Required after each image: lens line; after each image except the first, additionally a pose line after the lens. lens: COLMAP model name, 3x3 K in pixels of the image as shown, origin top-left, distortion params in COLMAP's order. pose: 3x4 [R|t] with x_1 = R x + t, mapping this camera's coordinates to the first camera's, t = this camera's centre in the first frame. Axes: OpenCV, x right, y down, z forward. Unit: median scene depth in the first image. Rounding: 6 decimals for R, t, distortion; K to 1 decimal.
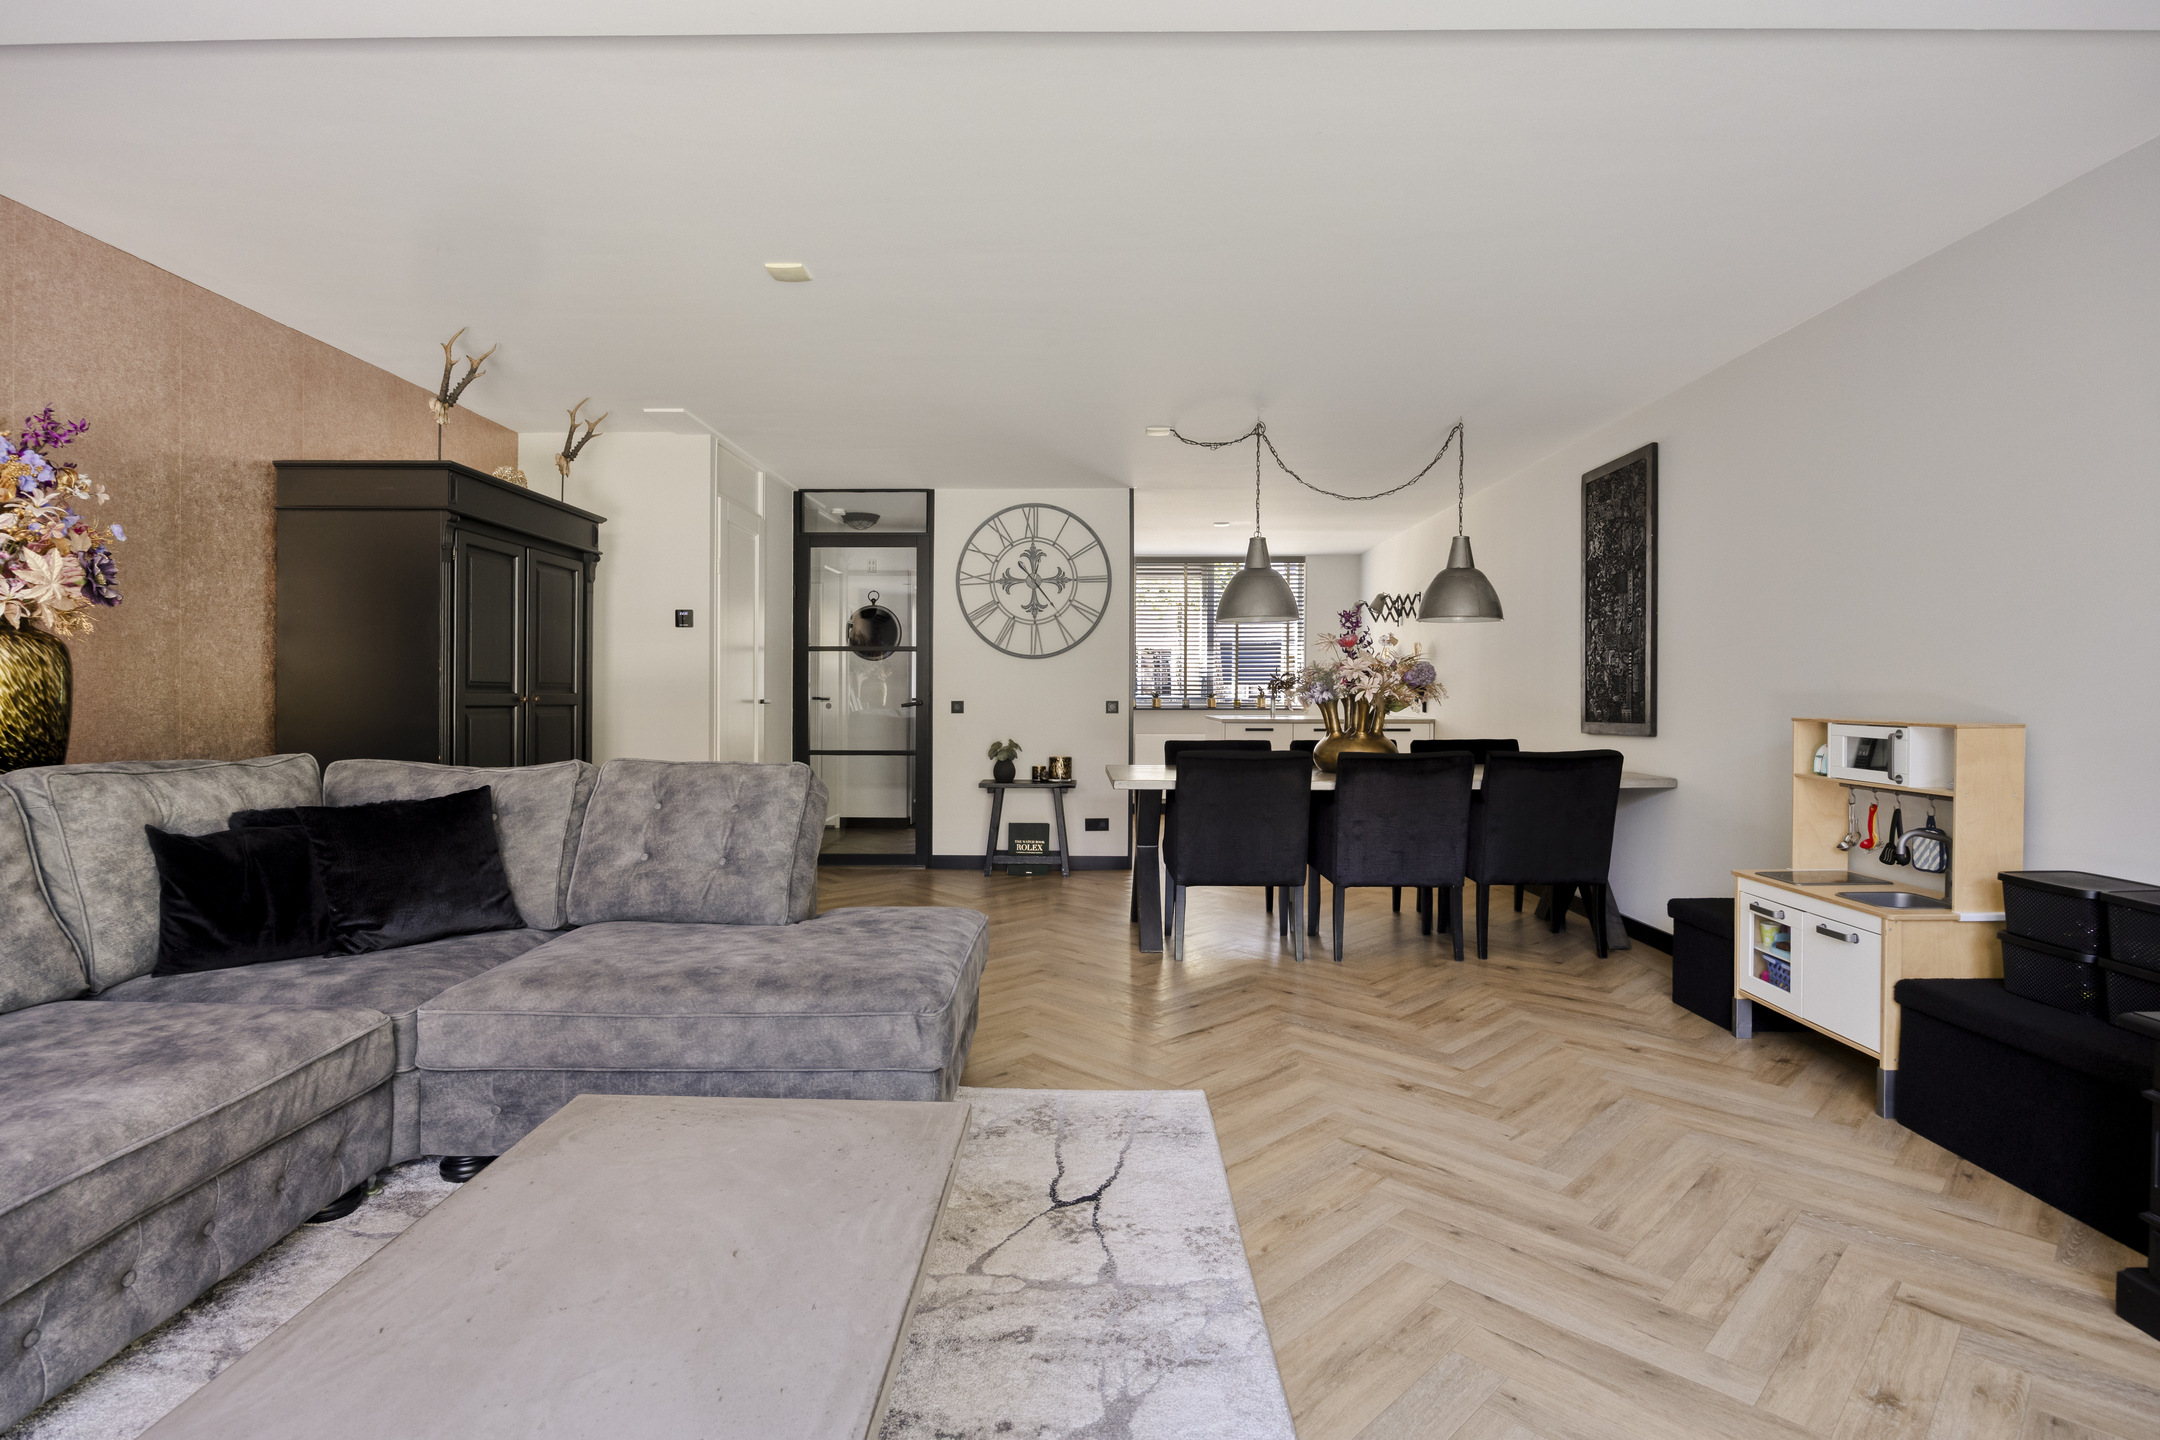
lens RADIAL K [[1063.9, 0, 1080.0], [0, 1063.9, 720.0], [0, 0, 1]] dist [-0.010316, 0.000376]
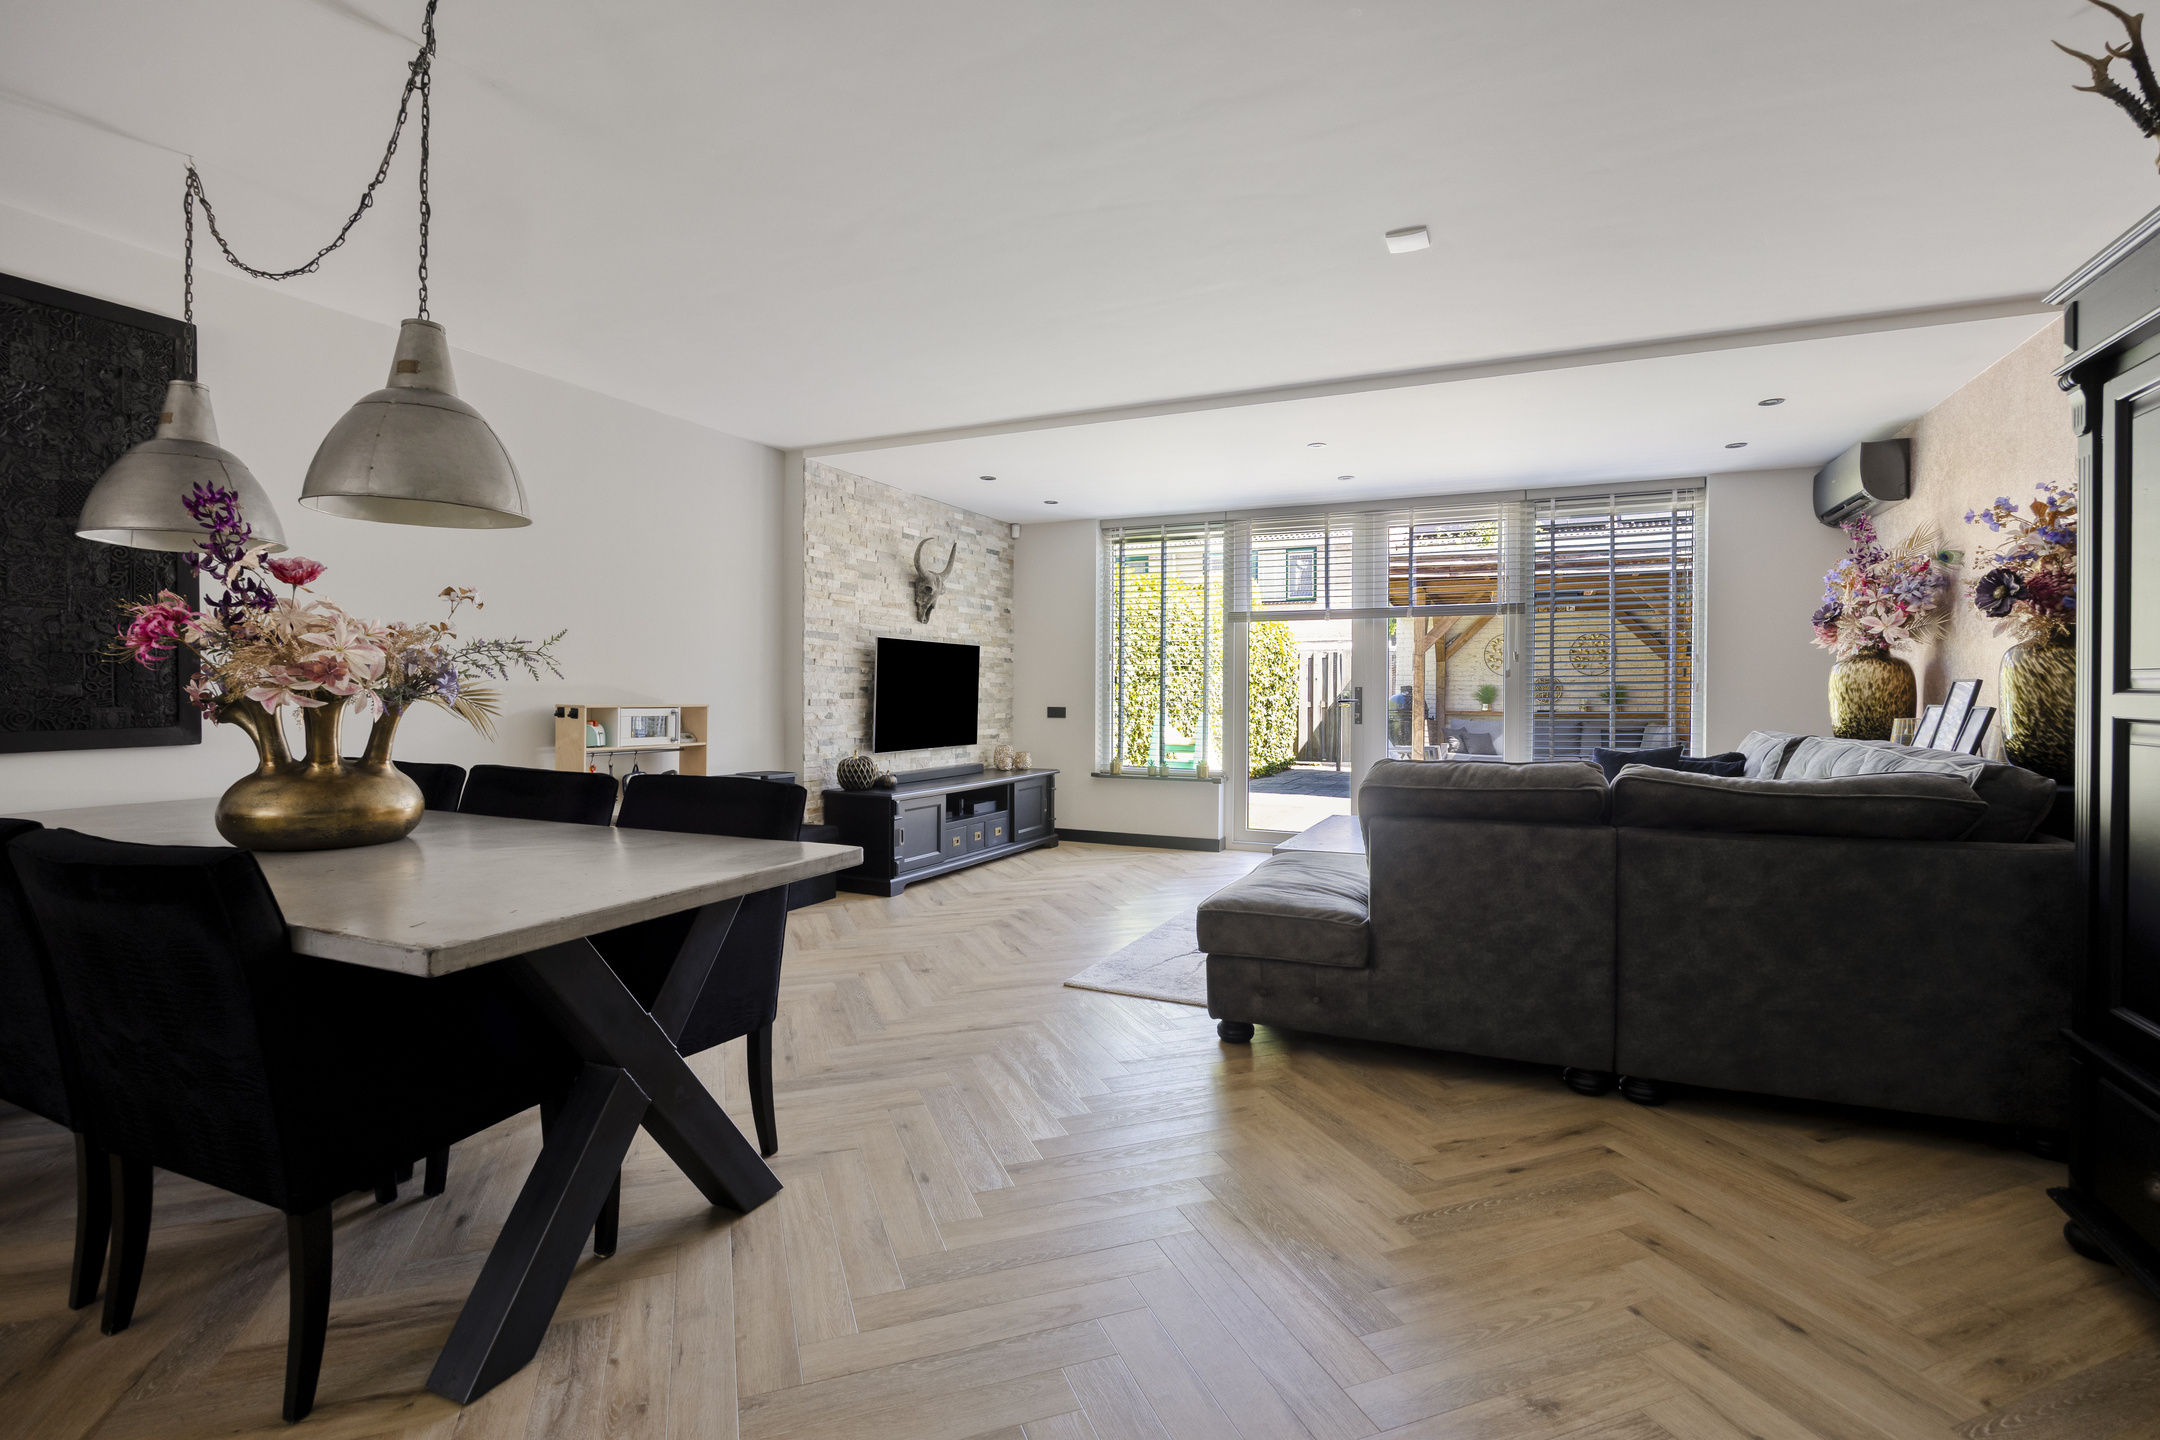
lens RADIAL K [[1000.4, 0, 1078.2], [0, 1000.4, 697.4], [0, 0, 1]] dist [-0.005215, -0.000510]
pose [[-0.914157, -0.009699, 0.405243, -0.387359], [0.001464, 0.999628, 0.027228, -0.046083], [-0.405357, 0.025484, -0.913803, 2.011453]]
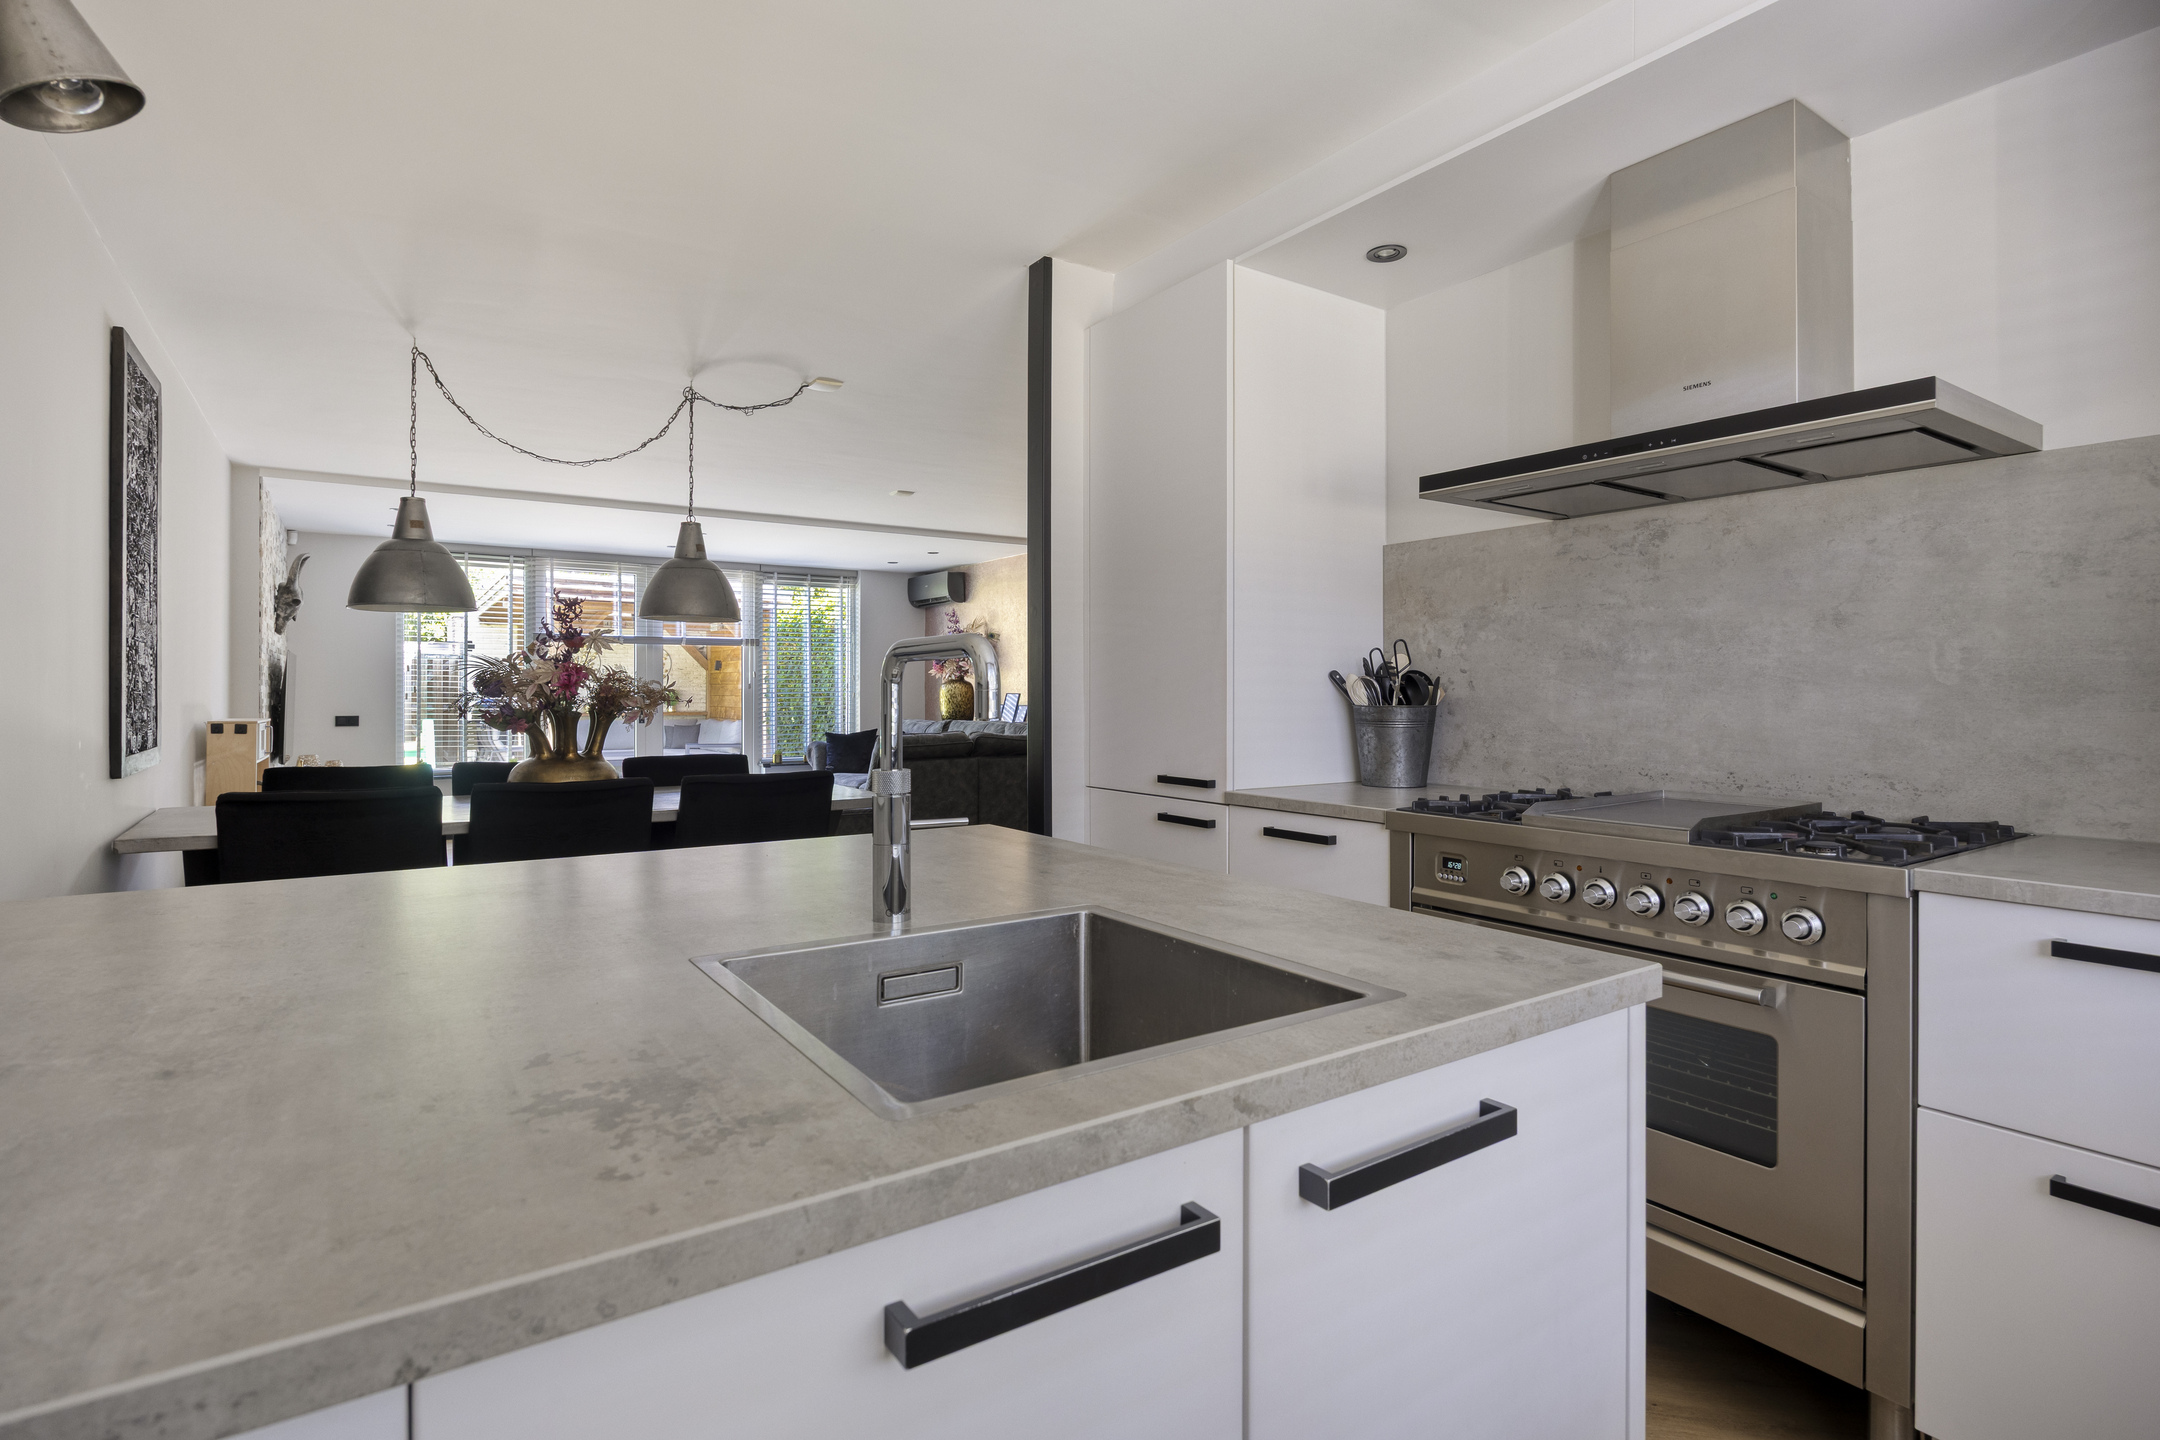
lens RADIAL K [[1064.4, 0, 1079.0], [0, 1064.4, 671.3], [0, 0, 1]] dist [-0.002551, -0.001014]
pose [[-0.821156, -0.014968, -0.570508, 0.620803], [-0.015735, 0.999870, -0.003585, -0.084768], [0.570487, 0.006033, -0.821284, 2.979780]]
